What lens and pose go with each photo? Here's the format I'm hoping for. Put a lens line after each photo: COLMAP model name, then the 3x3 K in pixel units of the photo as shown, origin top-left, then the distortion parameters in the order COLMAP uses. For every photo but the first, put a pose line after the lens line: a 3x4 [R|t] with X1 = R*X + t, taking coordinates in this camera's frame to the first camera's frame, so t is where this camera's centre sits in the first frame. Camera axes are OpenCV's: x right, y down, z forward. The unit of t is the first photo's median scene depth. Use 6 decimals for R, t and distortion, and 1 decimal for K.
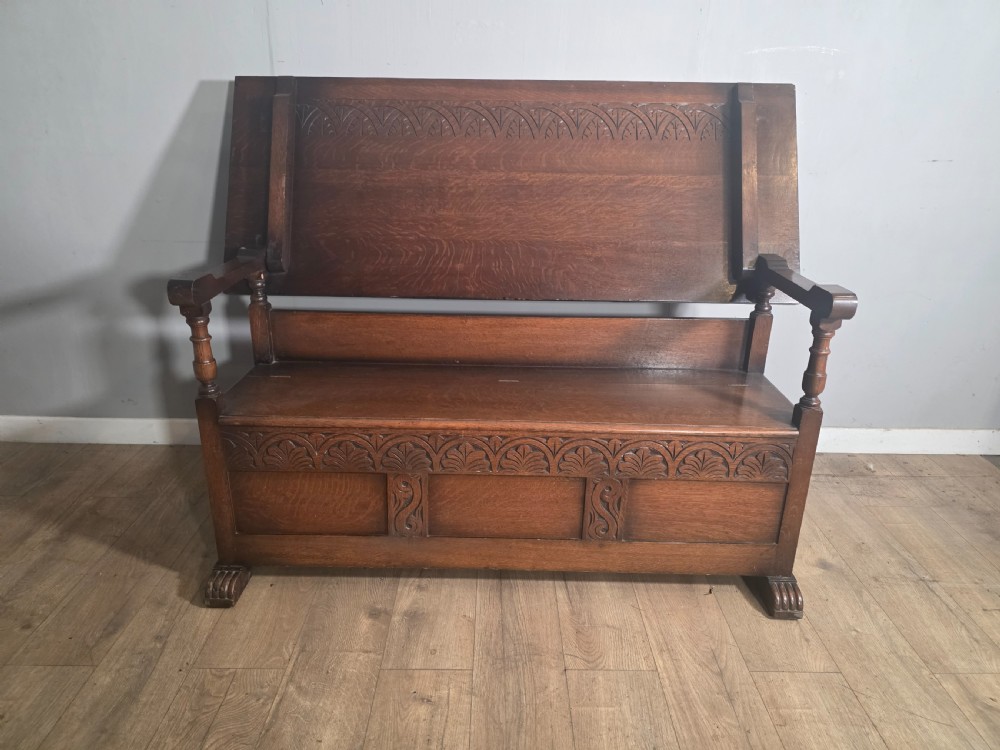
lens RADIAL K [[678.6, 0, 503.3], [0, 678.6, 364.3], [0, 0, 1]] dist [0.063450, -0.065670]
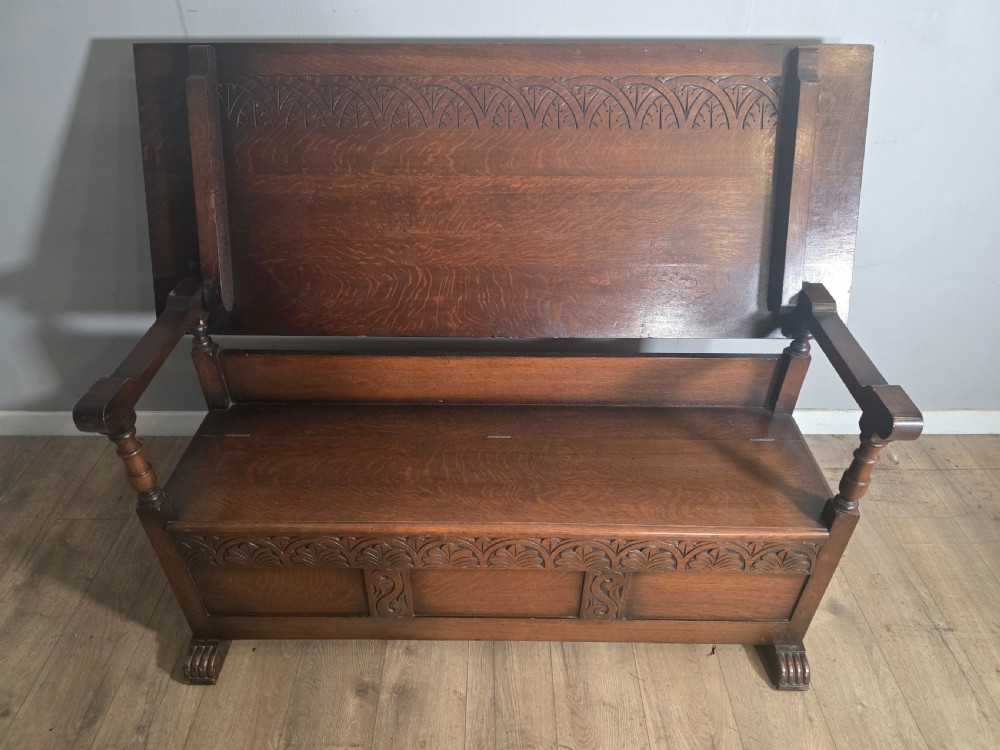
lens RADIAL K [[678.6, 0, 502.5], [0, 678.6, 372.3], [0, 0, 1]] dist [0.063450, -0.065670]
pose [[0.999892, -0.011046, -0.009735, 0.024183], [0.013366, 0.958278, 0.285527, -0.341239], [0.006175, -0.285626, 0.958321, 0.207555]]
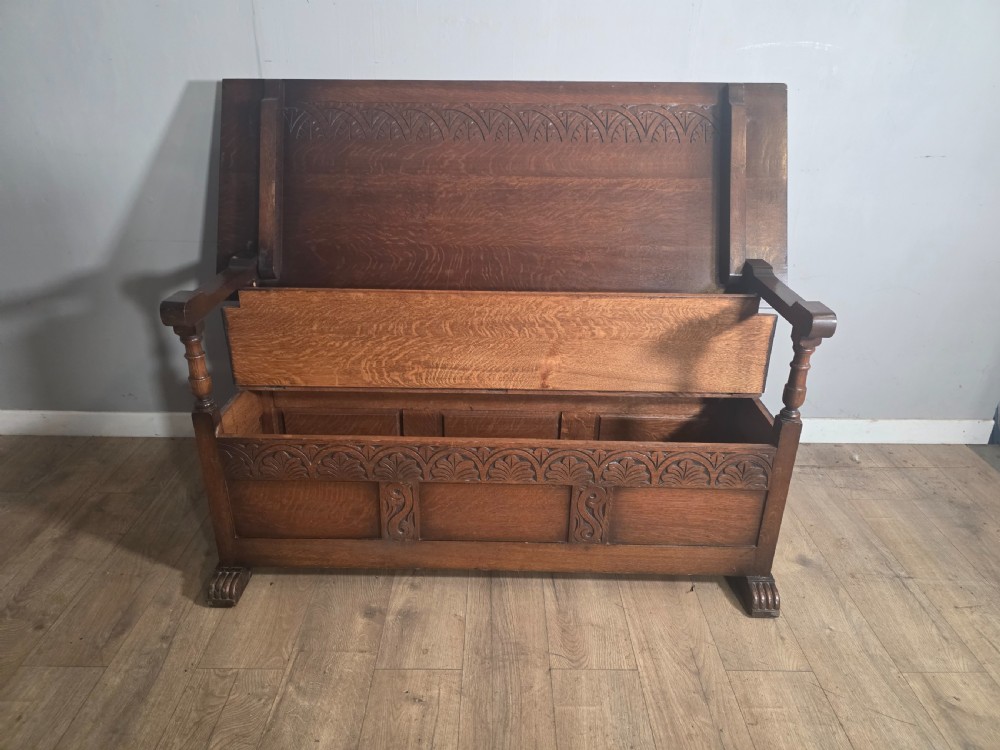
lens RADIAL K [[678.6, 0, 500.9], [0, 678.6, 367.1], [0, 0, 1]] dist [0.063450, -0.065670]
pose [[0.999968, -0.003630, -0.007106, 0.021960], [0.004089, 0.997828, 0.065740, -0.080255], [0.006851, -0.065767, 0.997811, -0.019366]]
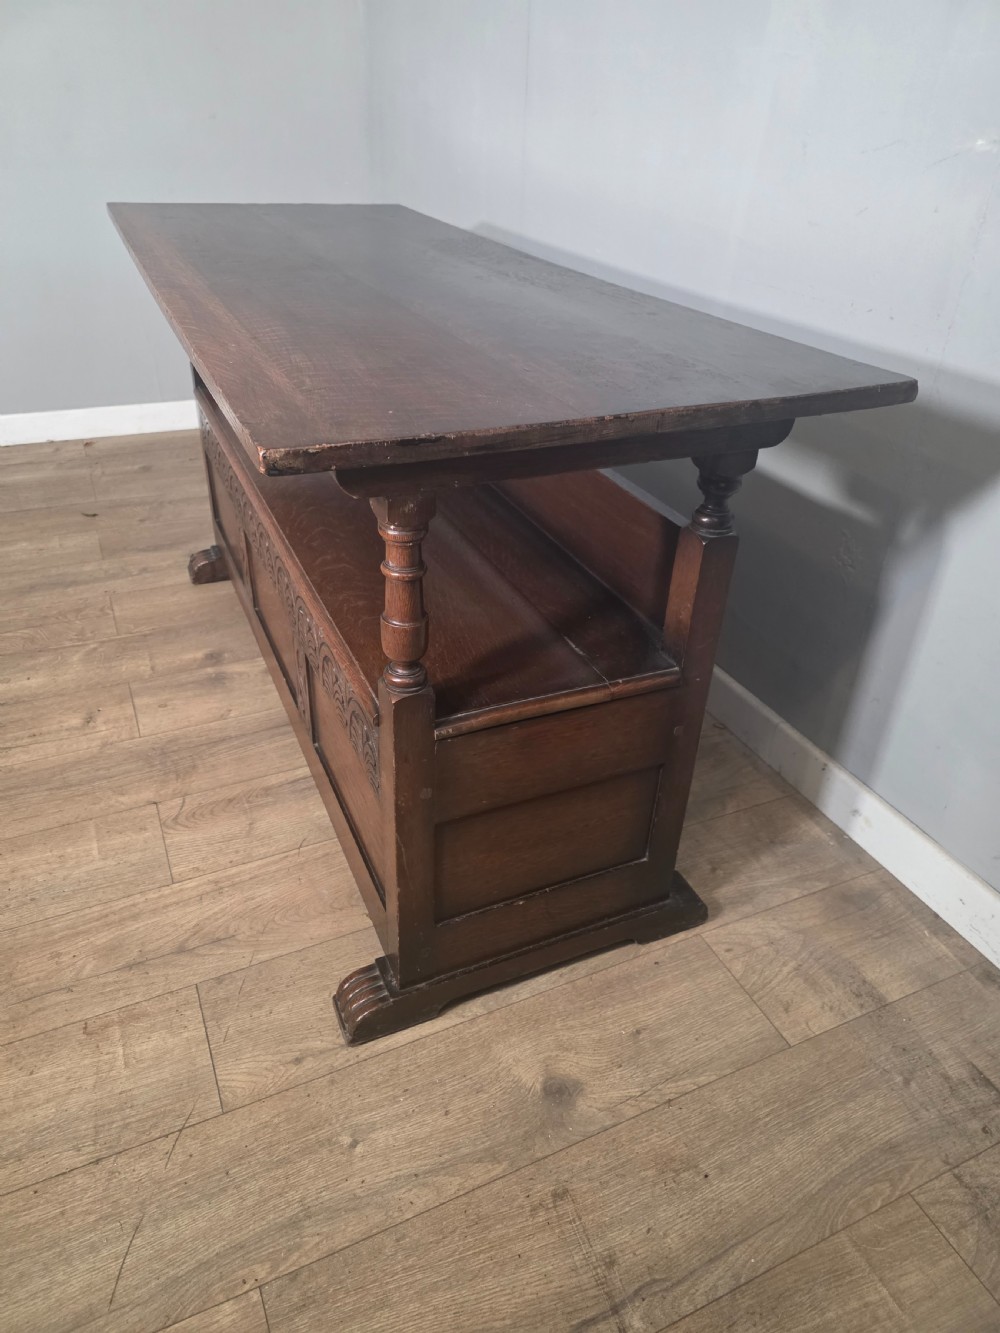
lens RADIAL K [[904.5, 0, 496.2], [0, 904.5, 661.0], [0, 0, 1]] dist [0.063450, -0.065670]
pose [[0.408908, 0.478419, -0.777116, 0.900991], [-0.335002, 0.870805, 0.359824, -0.183169], [0.848863, 0.113200, 0.516350, 0.712462]]
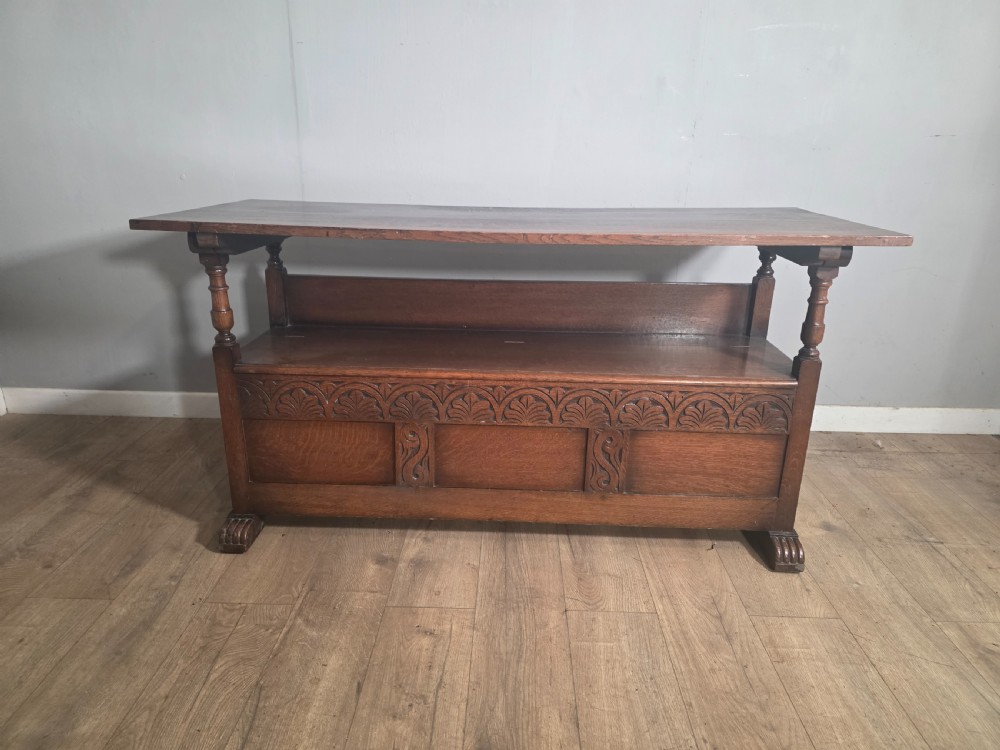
lens RADIAL K [[678.6, 0, 500.2], [0, 678.6, 367.5], [0, 0, 1]] dist [0.063450, -0.065670]
pose [[0.999537, 0.005020, -0.030024, 0.019712], [-0.005942, 0.999511, -0.030707, 0.106446], [0.029855, 0.030871, 0.999077, -0.028421]]
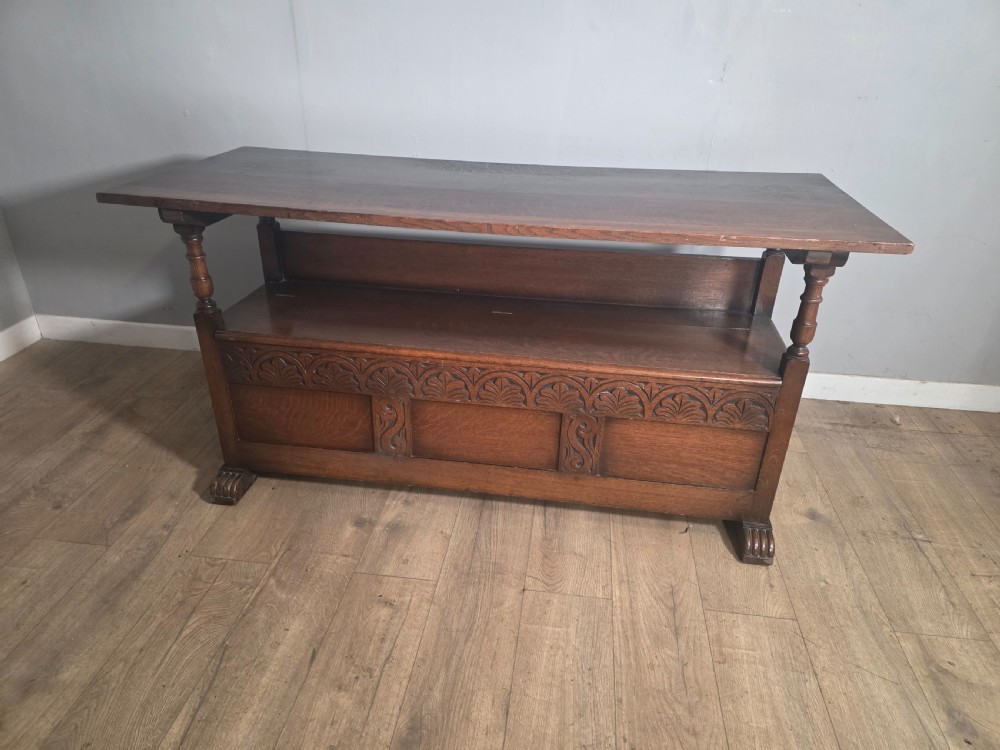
lens RADIAL K [[678.6, 0, 504.6], [0, 678.6, 374.5], [0, 0, 1]] dist [0.063450, -0.065670]
pose [[0.991408, 0.064042, -0.114052, 0.146772], [-0.048622, 0.989898, 0.133186, -0.019841], [0.121429, -0.126496, 0.984507, 0.003135]]
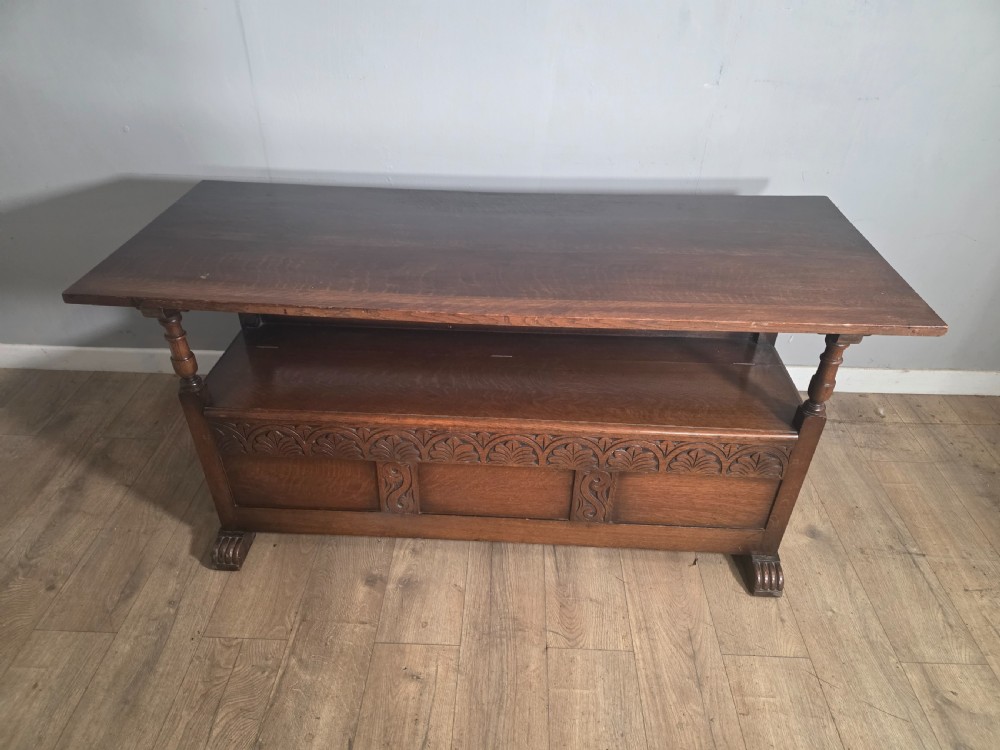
lens RADIAL K [[678.6, 0, 495.7], [0, 678.6, 377.8], [0, 0, 1]] dist [0.063450, -0.065670]
pose [[0.998937, 0.017209, -0.042772, 0.045452], [-0.005266, 0.964246, 0.264956, -0.222950], [0.045802, -0.264449, 0.963311, 0.074225]]
